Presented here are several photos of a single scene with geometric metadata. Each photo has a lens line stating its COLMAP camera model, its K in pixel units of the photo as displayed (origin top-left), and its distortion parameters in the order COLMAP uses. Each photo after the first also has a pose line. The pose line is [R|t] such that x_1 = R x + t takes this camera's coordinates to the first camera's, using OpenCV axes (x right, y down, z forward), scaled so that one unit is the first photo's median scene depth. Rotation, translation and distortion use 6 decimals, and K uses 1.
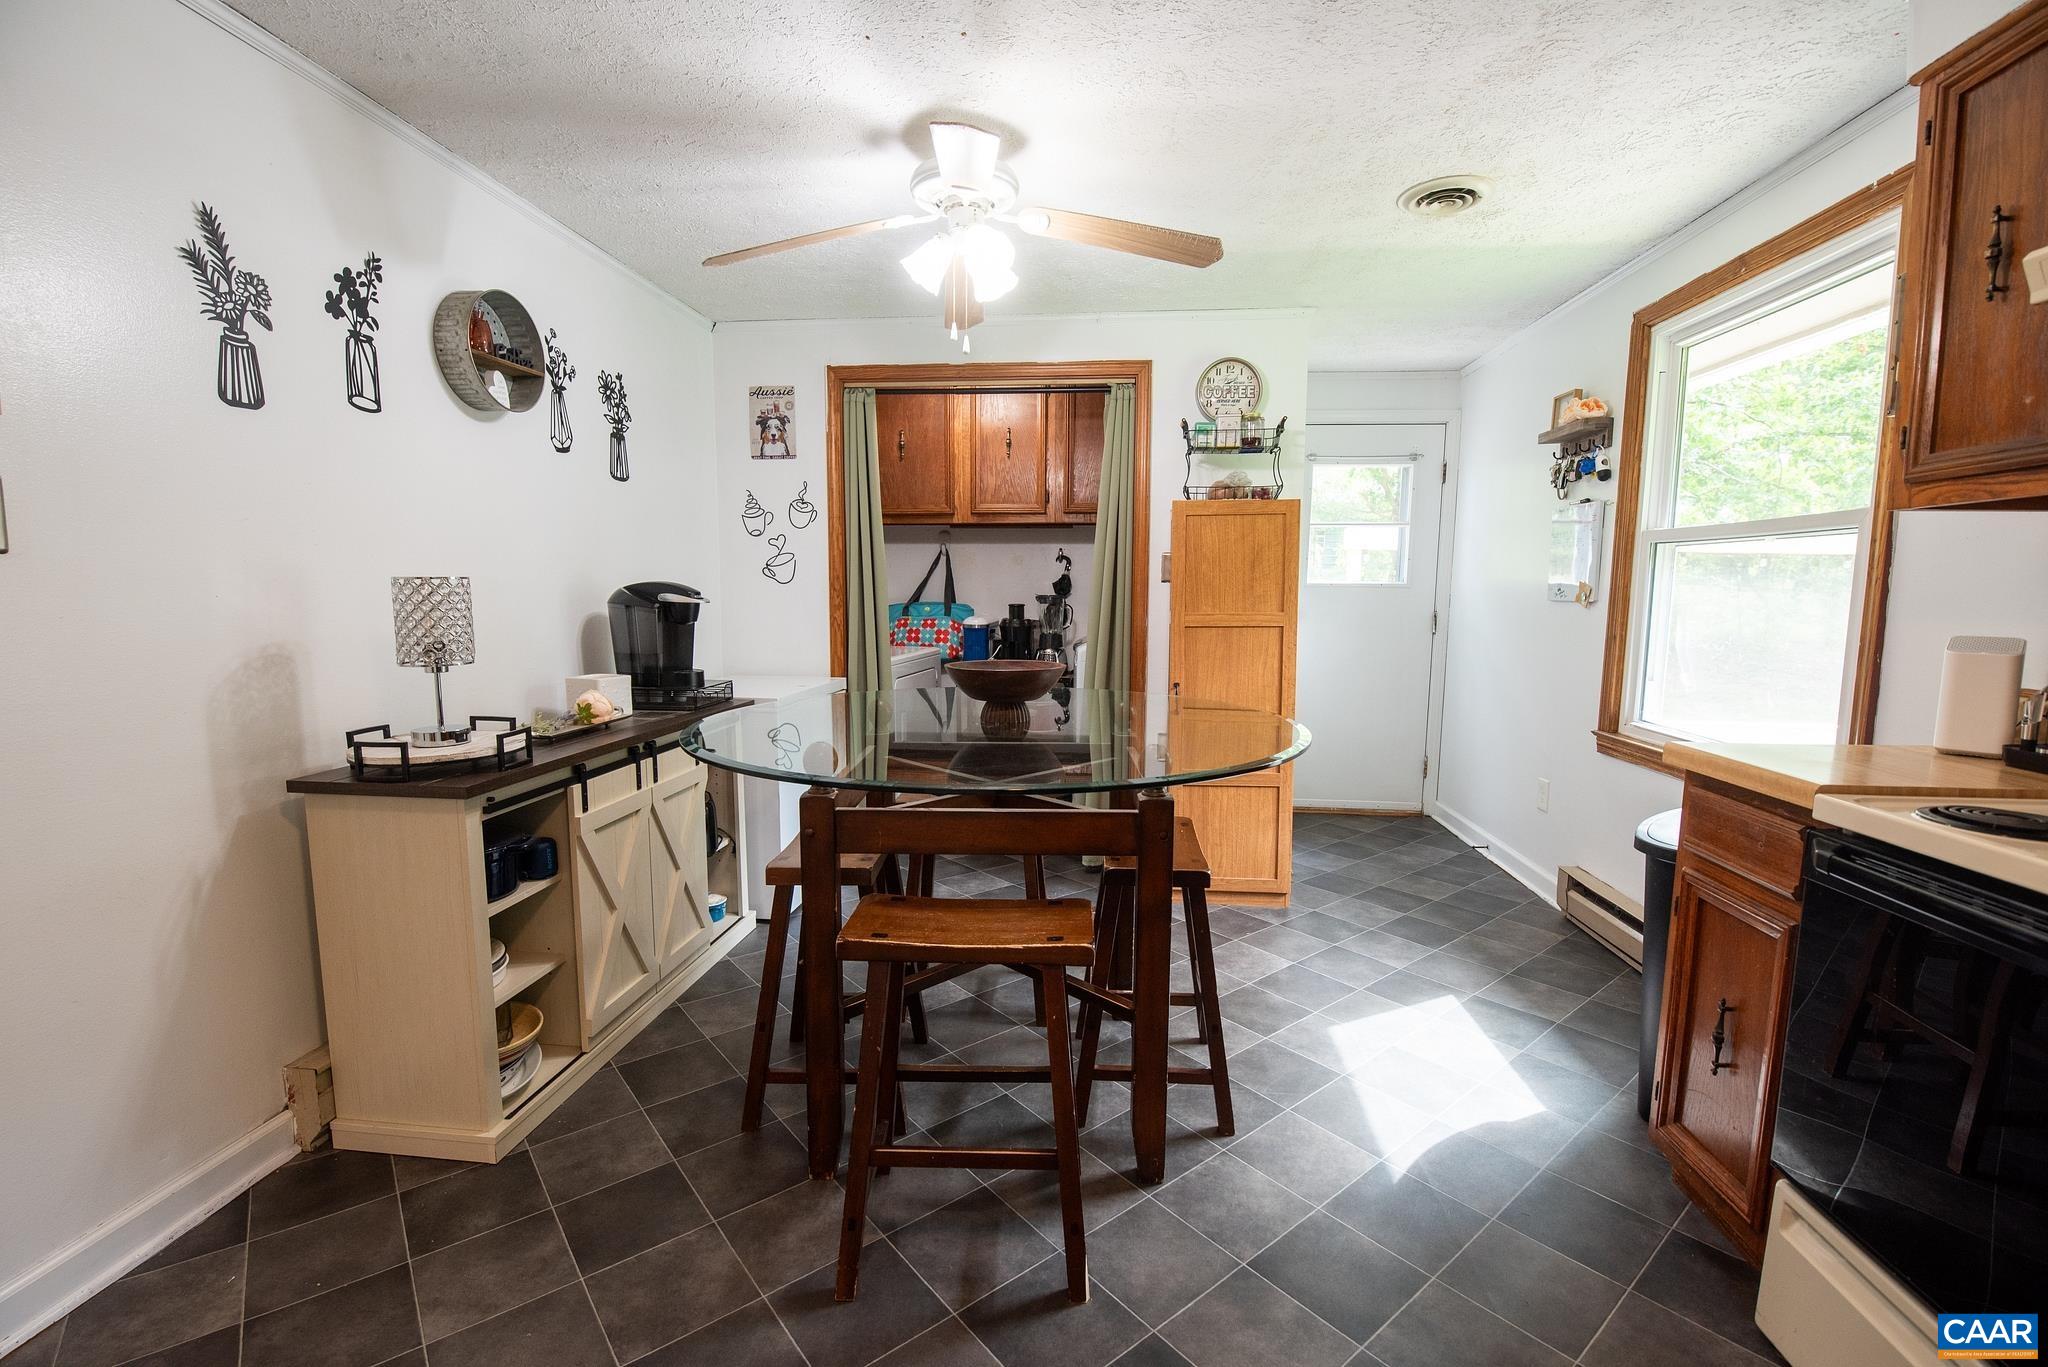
lens RADIAL K [[865.5, 0, 1024.0], [0, 865.5, 683.5], [0, 0, 1]] dist [-0.028529, -0.001137]
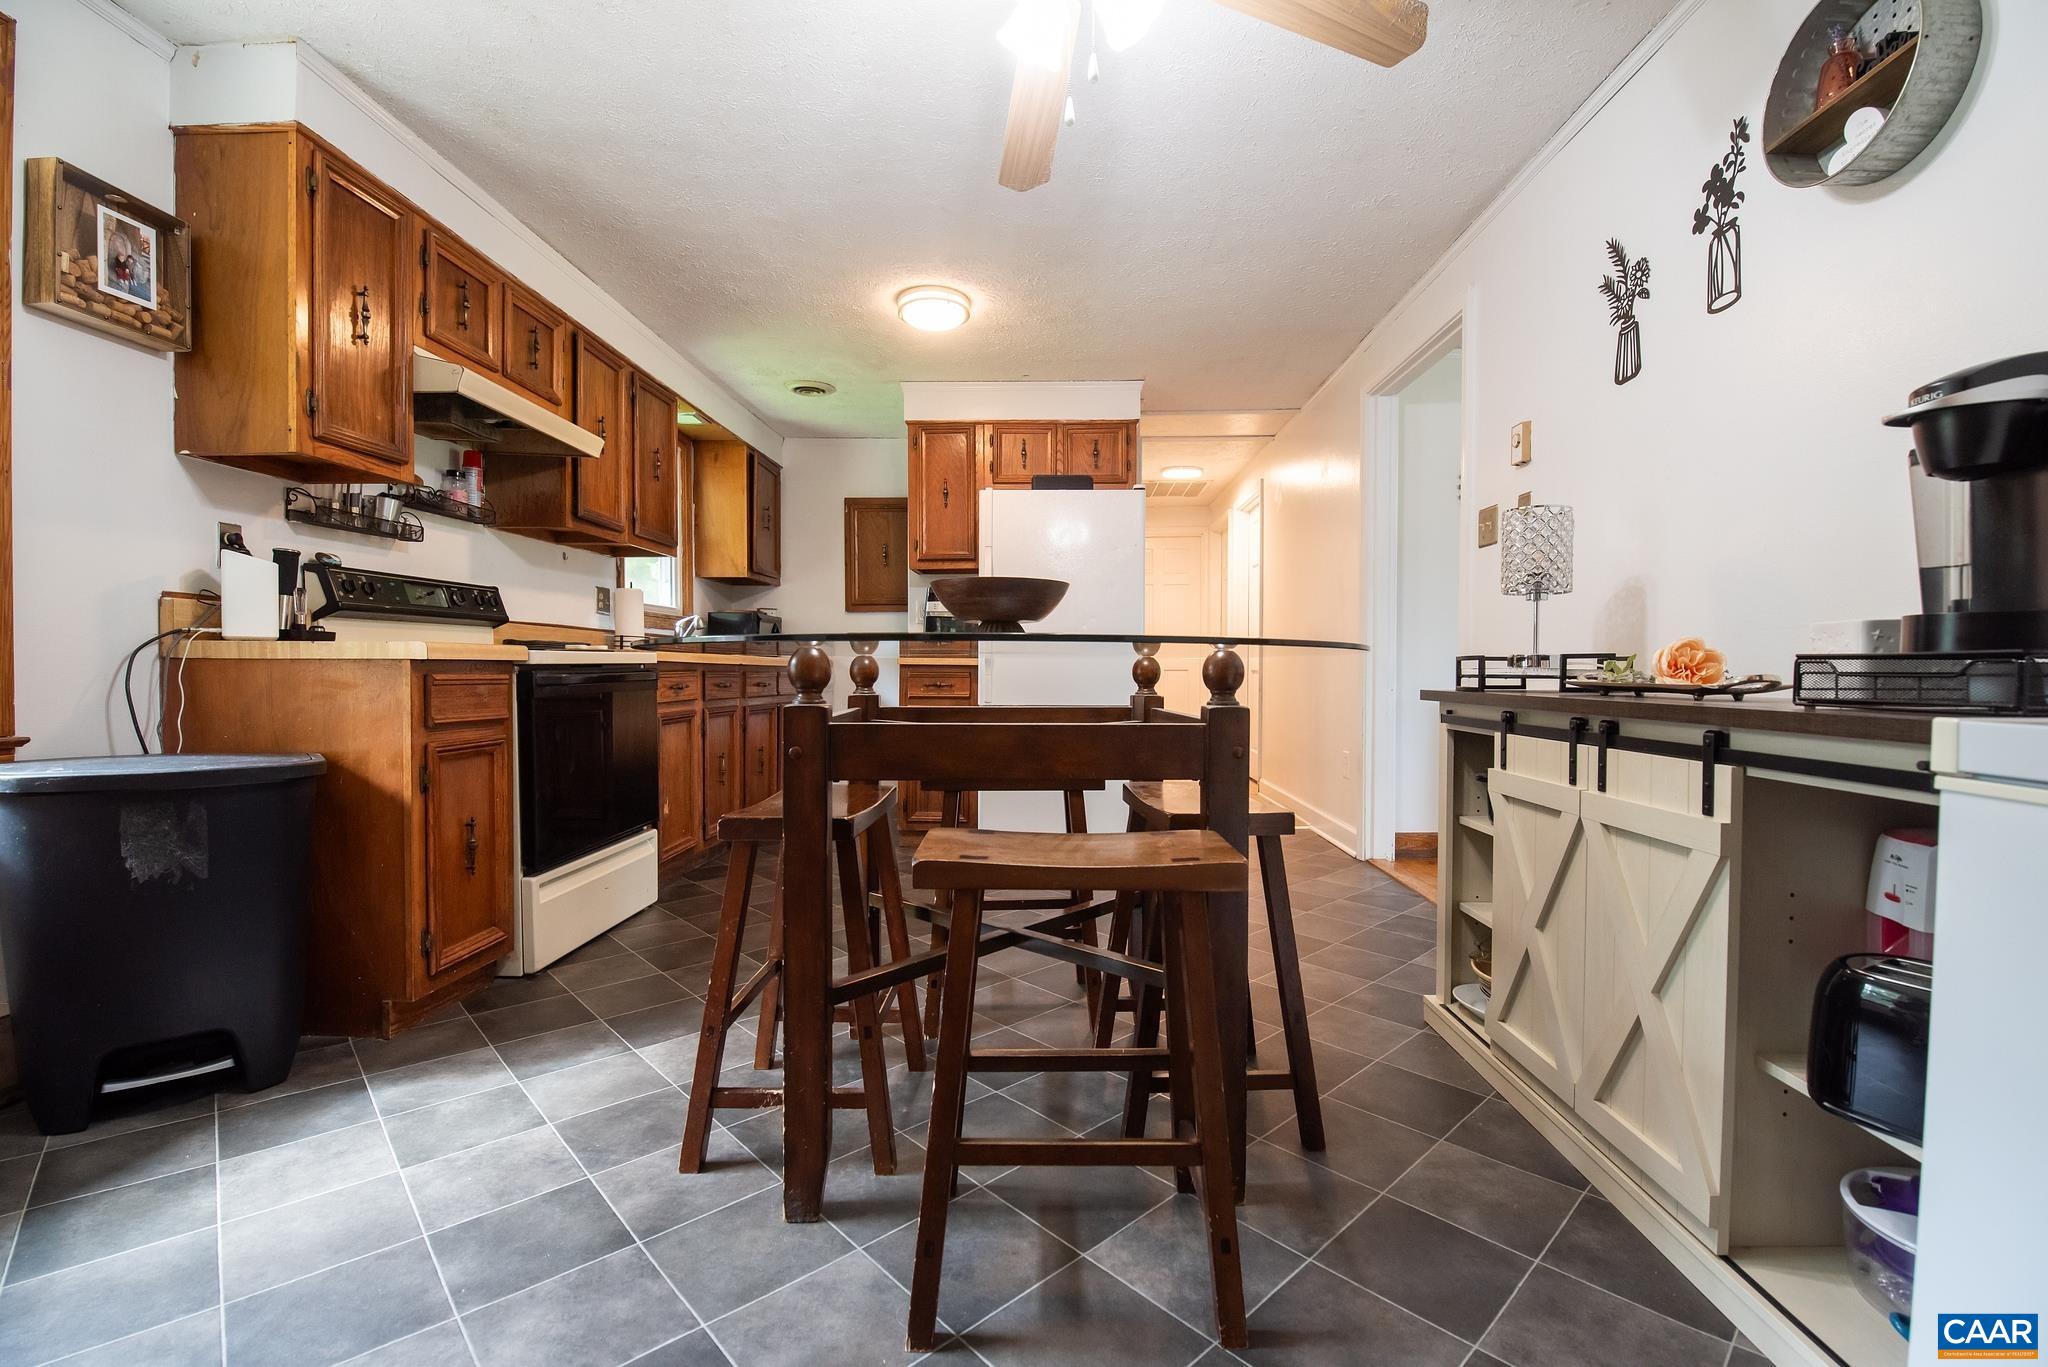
lens RADIAL K [[892.3, 0, 1024.0], [0, 892.3, 683.5], [0, 0, 1]] dist [0.013250, -0.000944]
pose [[-0.997451, -0.009559, -0.070712, 0.020907], [-0.018475, 0.991791, 0.126525, -0.039857], [0.068923, 0.127509, -0.989440, 2.034369]]
